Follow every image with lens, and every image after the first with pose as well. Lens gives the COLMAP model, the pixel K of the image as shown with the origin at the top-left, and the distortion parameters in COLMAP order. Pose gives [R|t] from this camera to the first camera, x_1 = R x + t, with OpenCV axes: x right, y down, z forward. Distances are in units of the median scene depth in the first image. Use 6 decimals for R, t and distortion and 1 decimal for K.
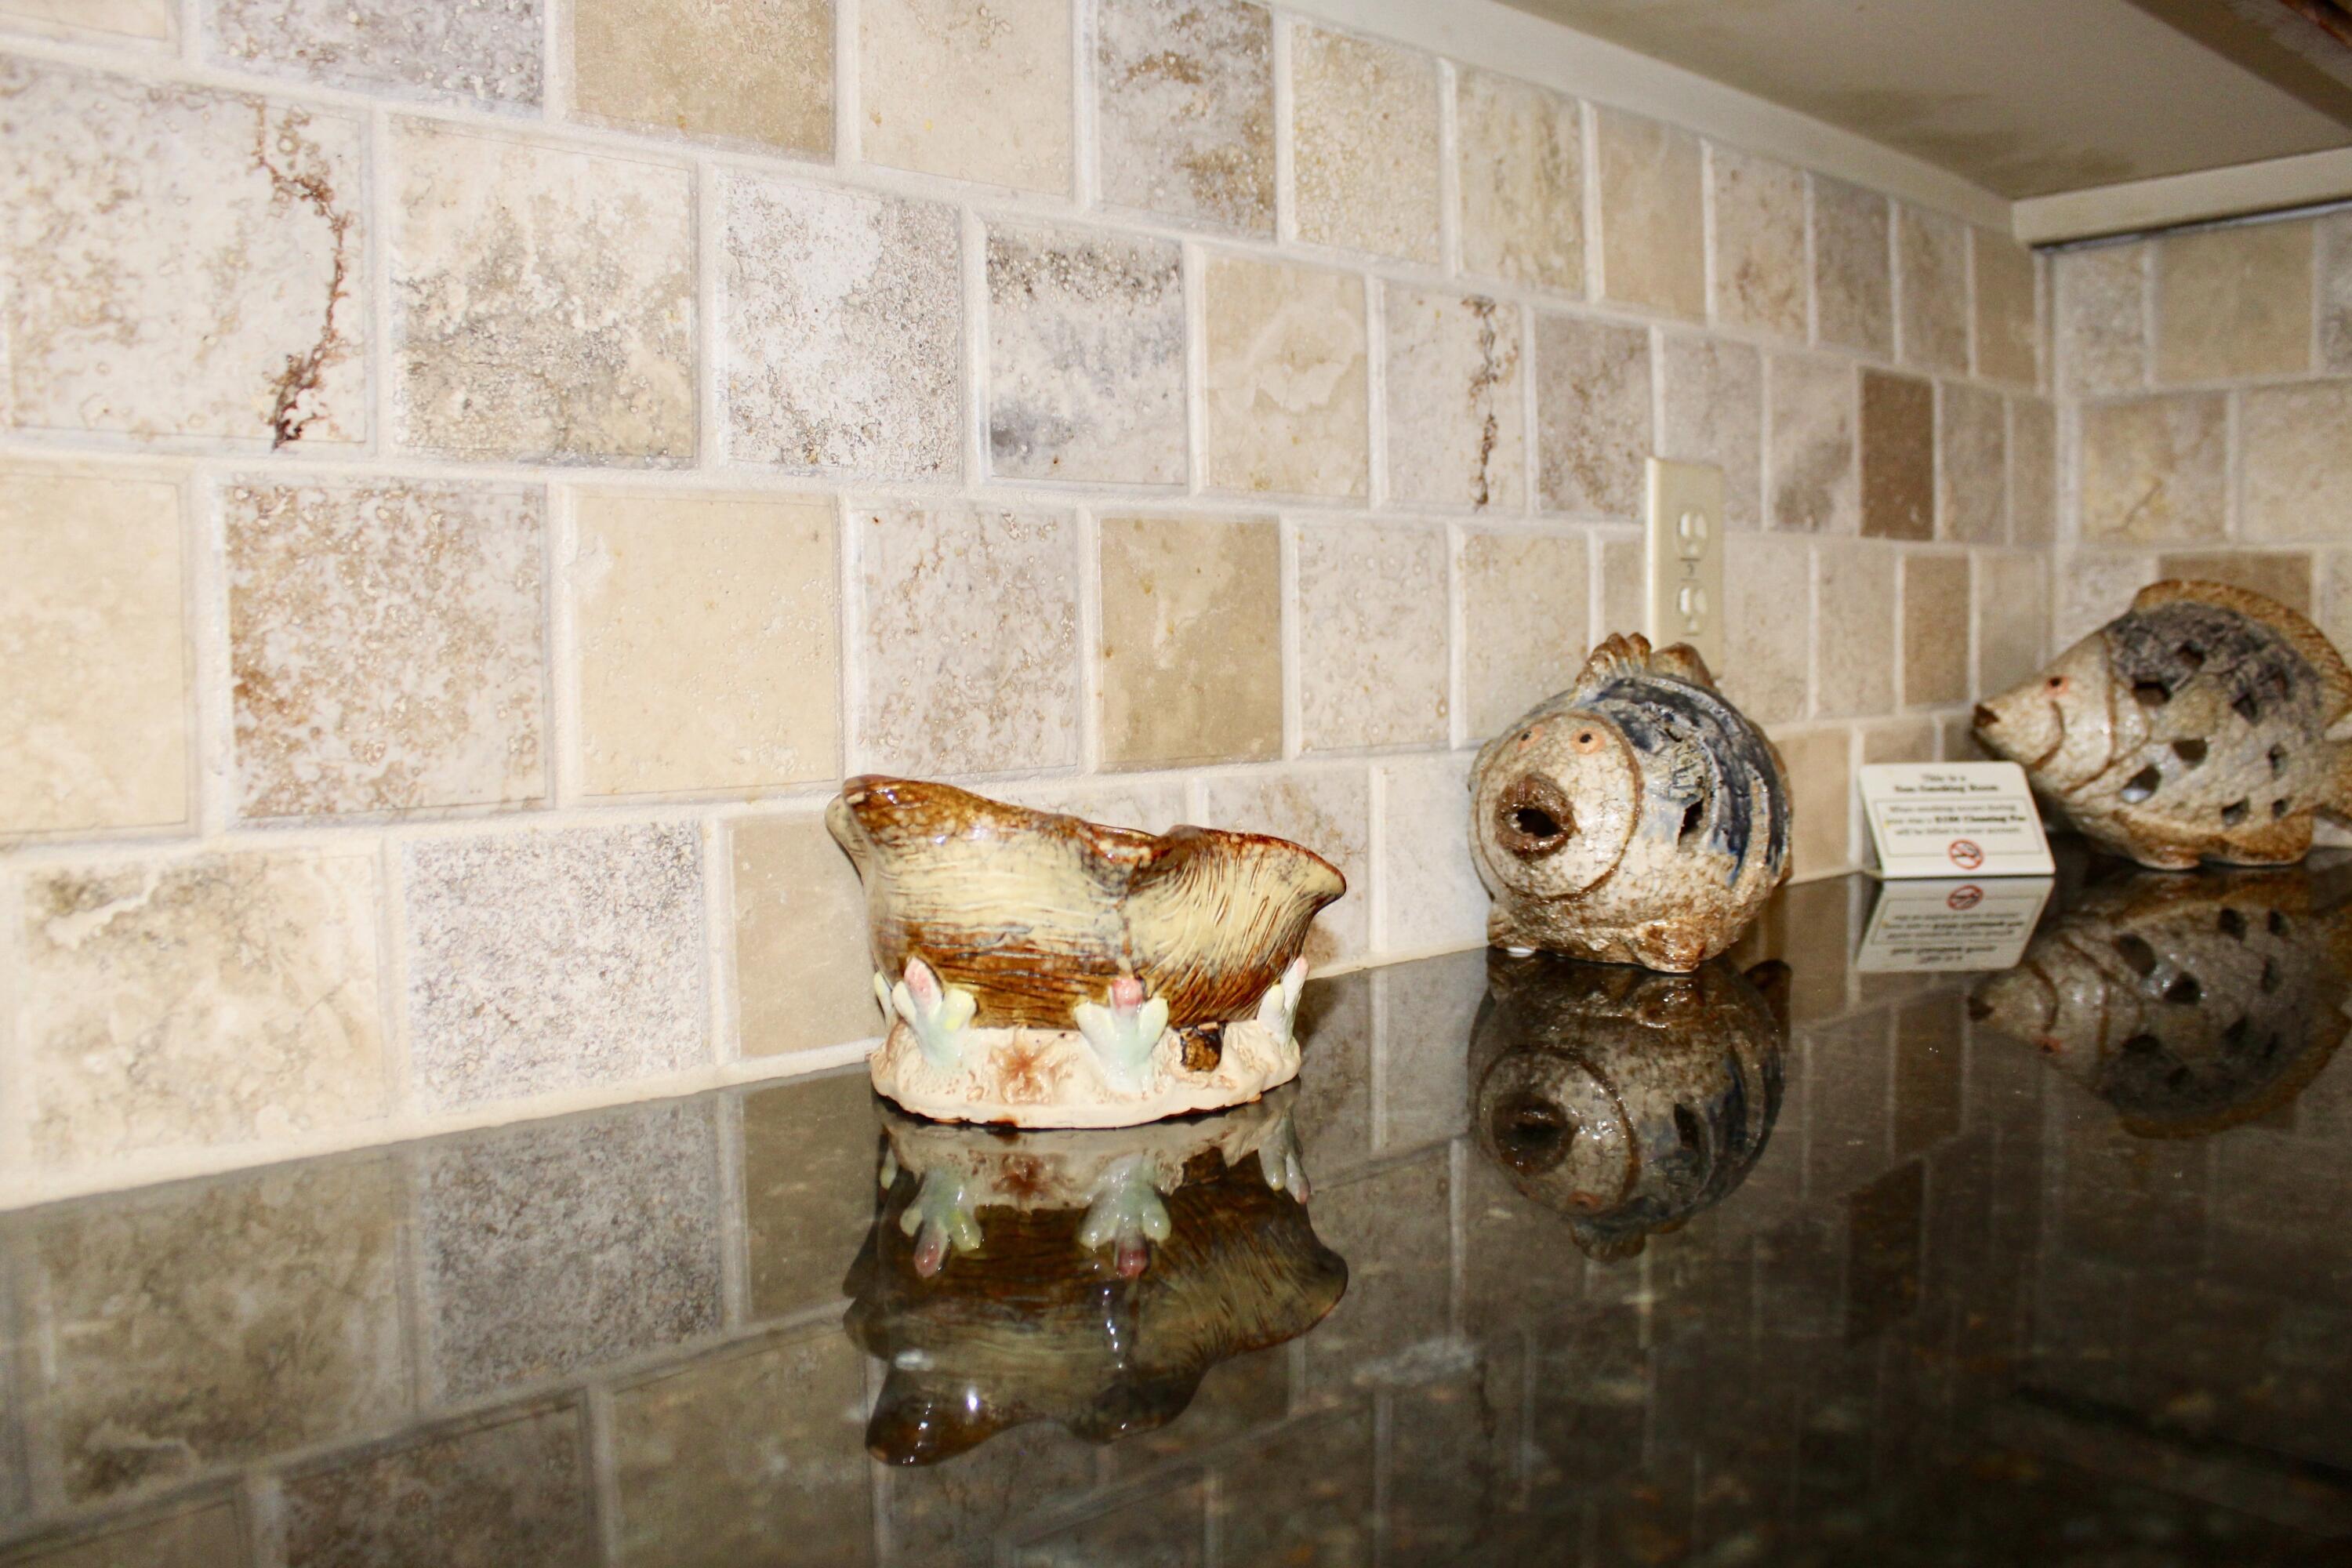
lens RADIAL K [[1951.8, 0, 1176.6], [0, 1951.8, 771.5], [0, 0, 1]] dist [-0.157235, 0.115001]
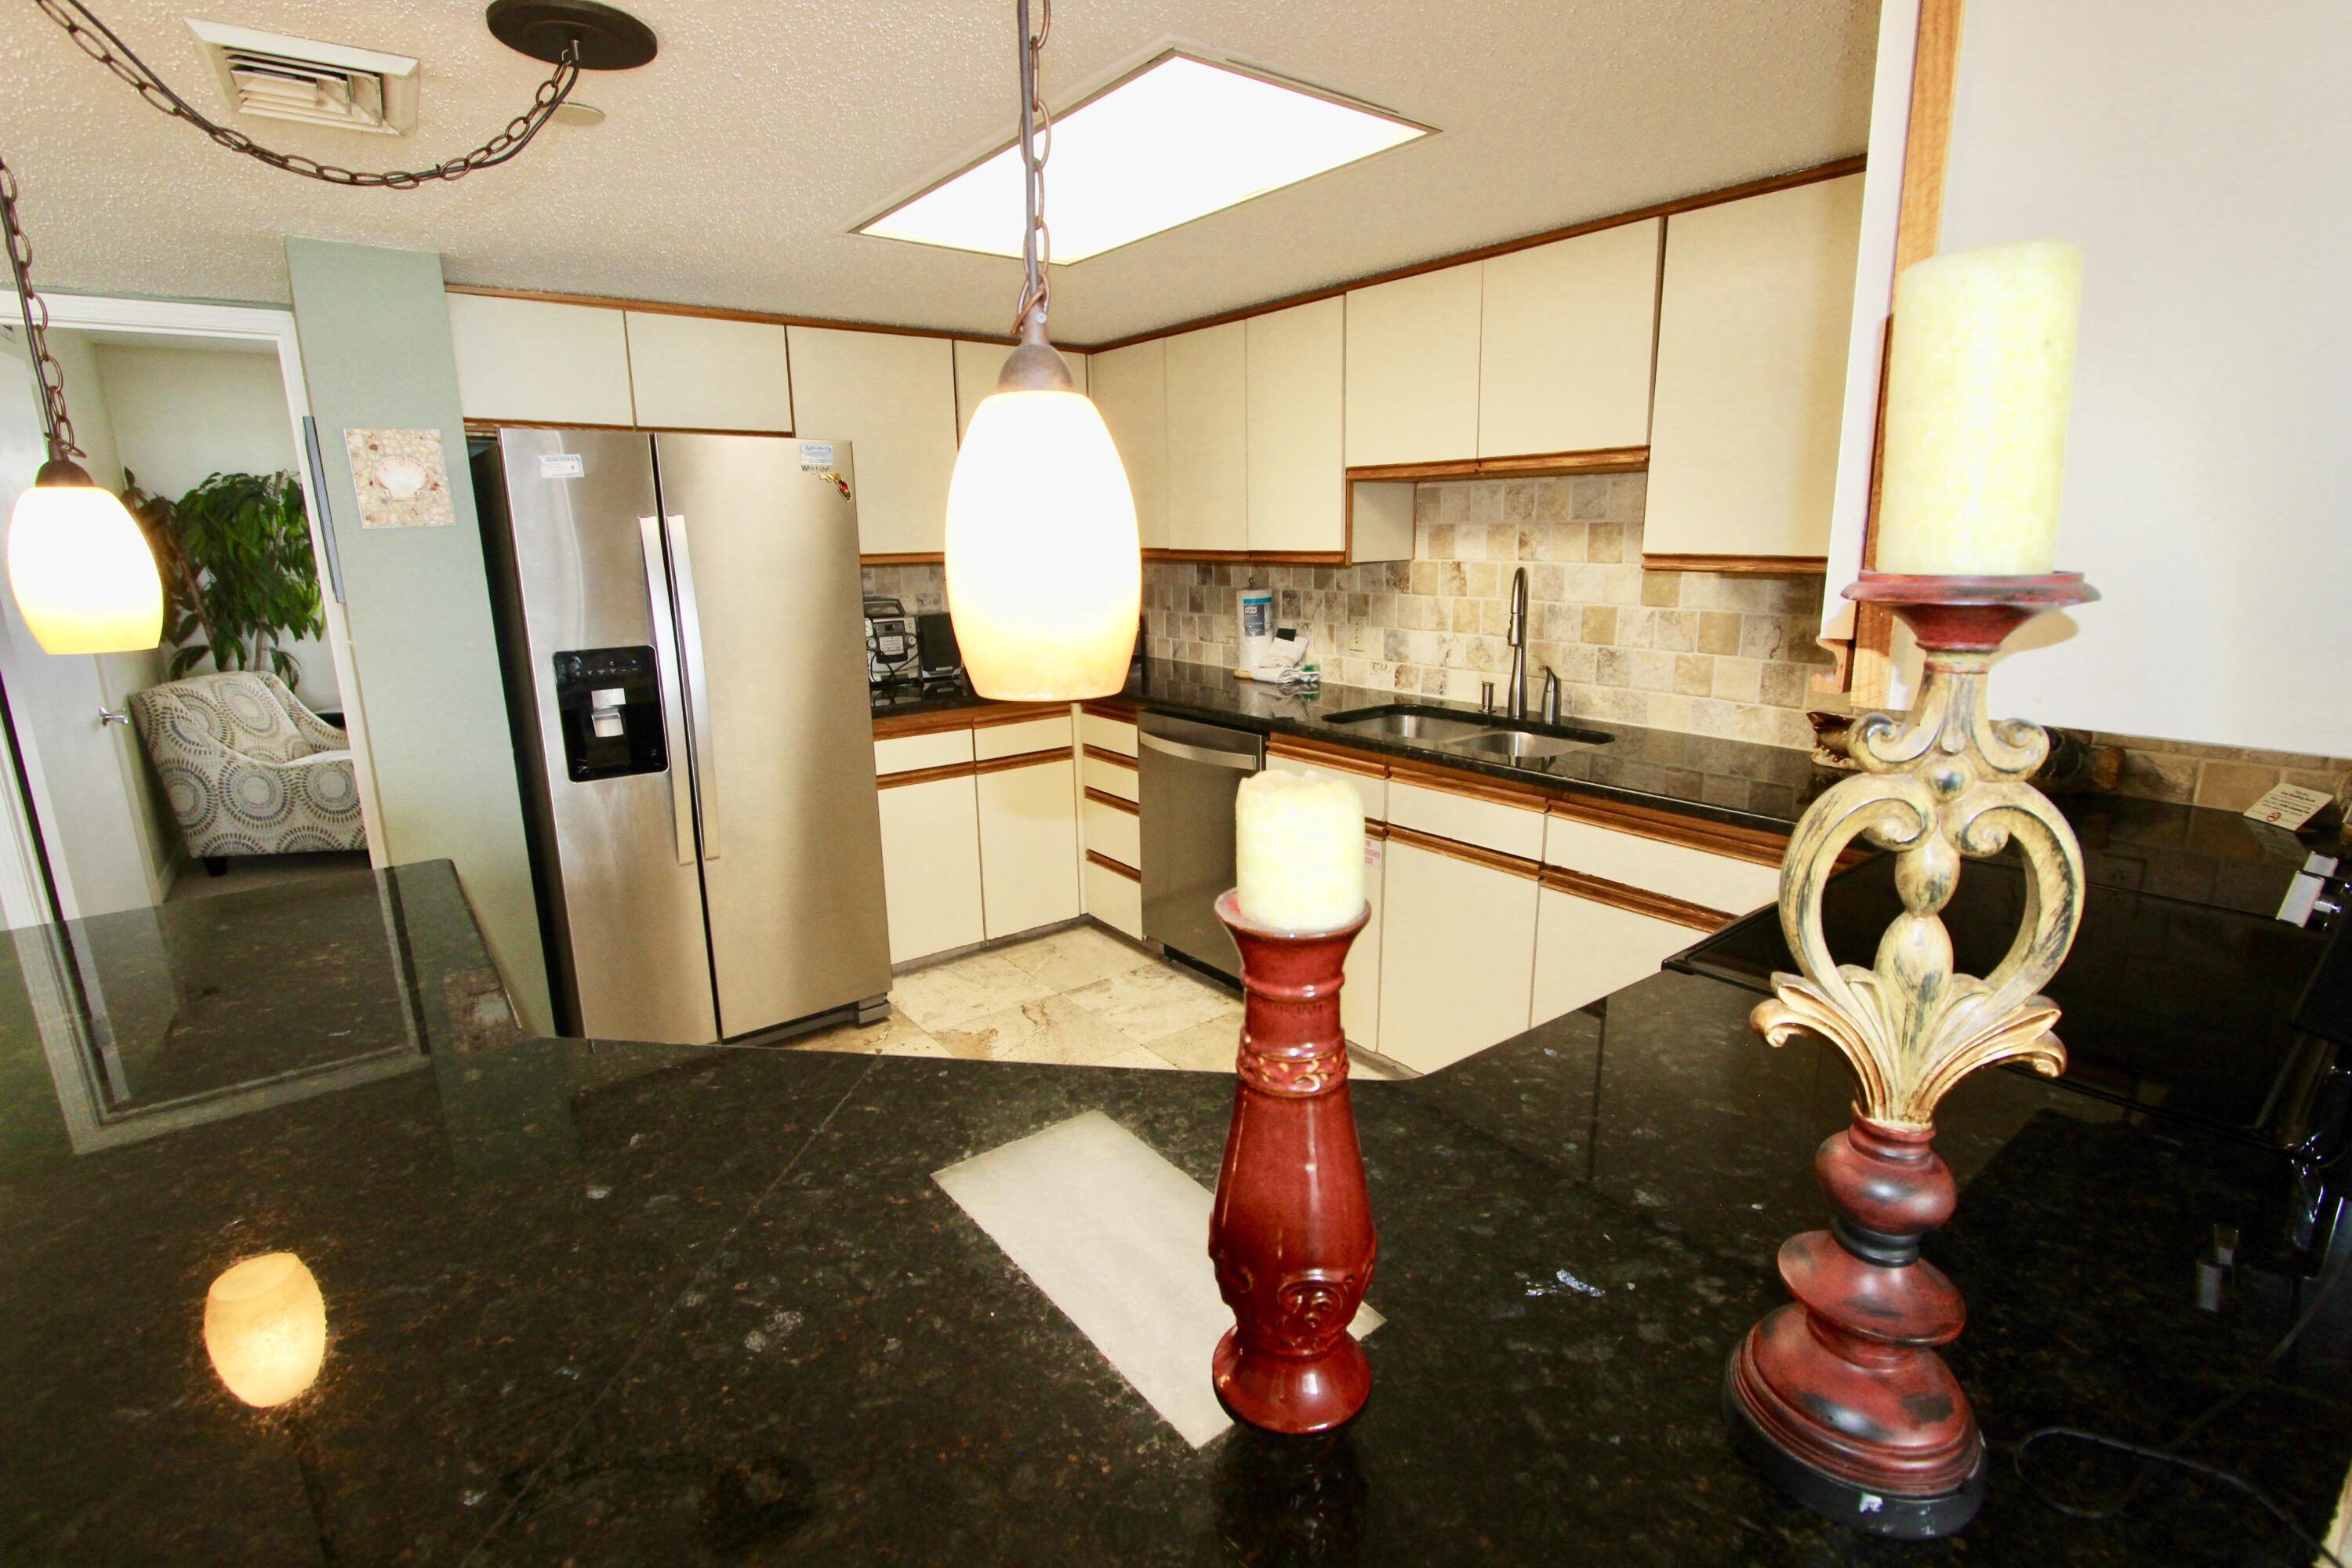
lens RADIAL K [[1087.5, 0, 1170.6], [0, 1087.5, 778.9], [0, 0, 1]] dist [-0.019278, 0.004397]
pose [[-0.098331, 0.242348, -0.965194, 4.320452], [-0.048289, 0.967589, 0.247869, -0.684794], [0.993982, 0.070981, -0.083441, -1.133399]]
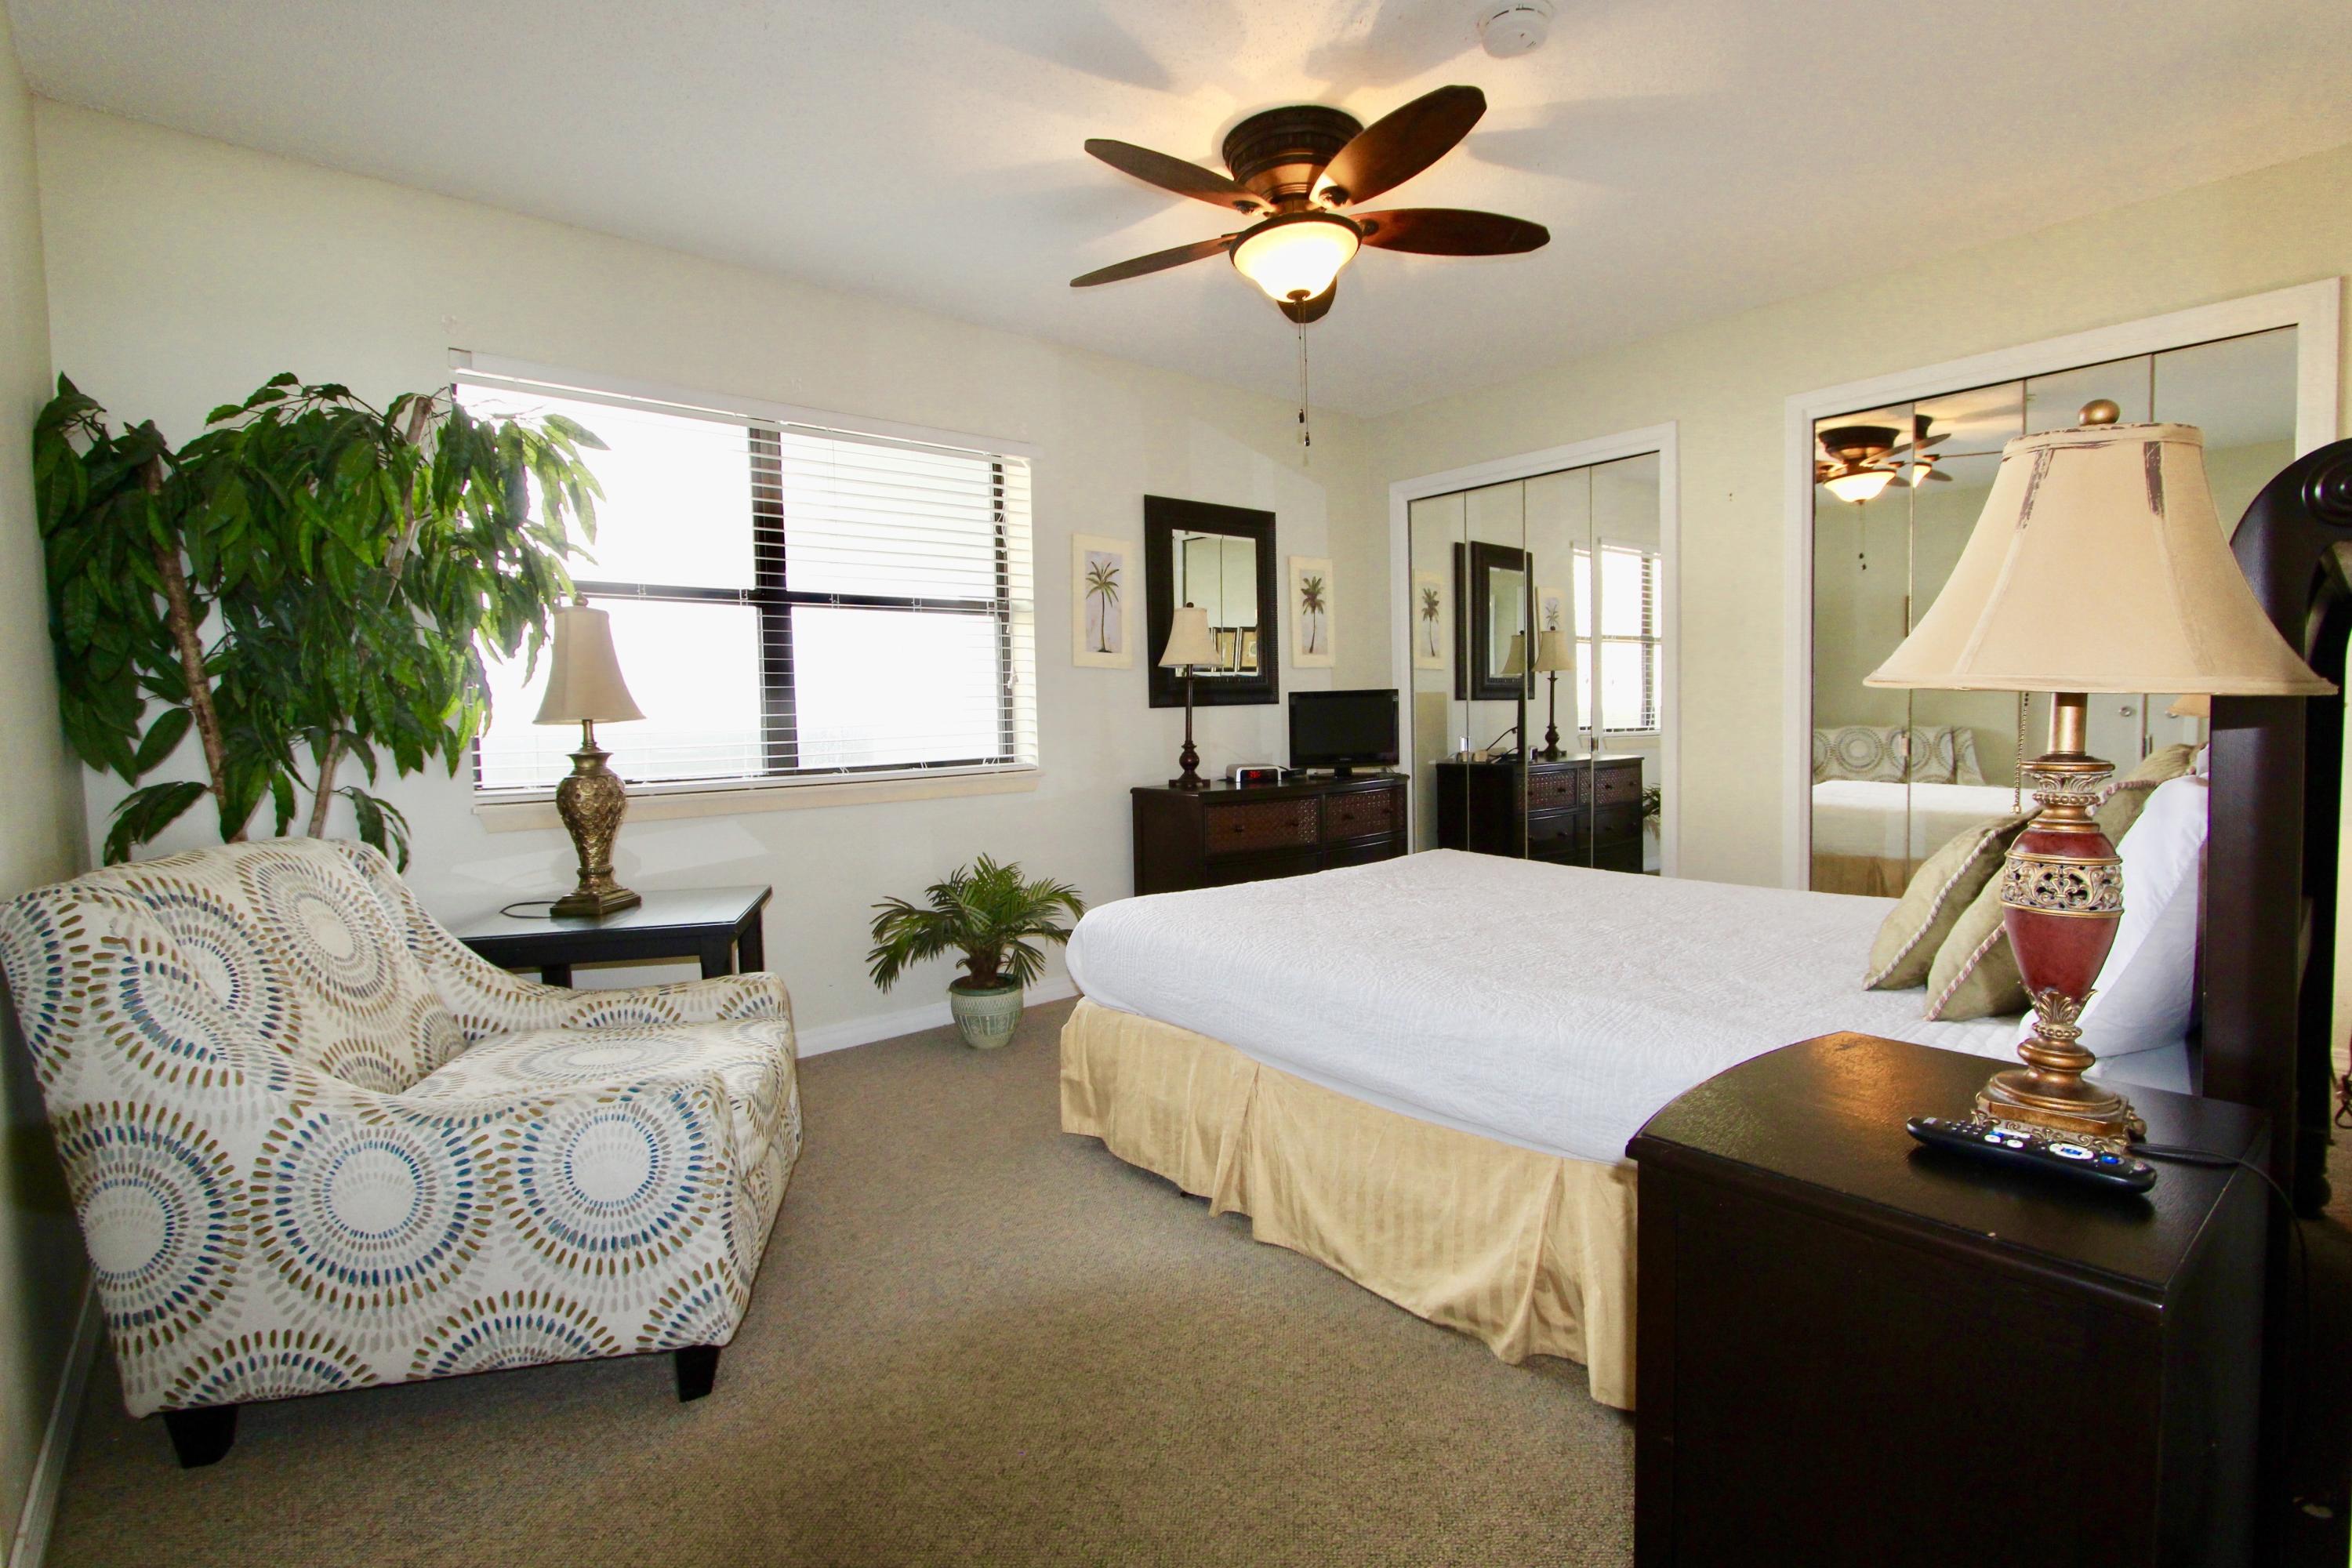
lens RADIAL K [[1087.5, 0, 1181.6], [0, 1087.5, 781.3], [0, 0, 1]] dist [-0.019278, 0.004397]
pose [[-0.021462, 0.076551, -0.996835, -0.534914], [-0.041188, 0.996150, 0.077385, 0.517490], [0.998921, 0.042718, -0.018226, -6.955235]]
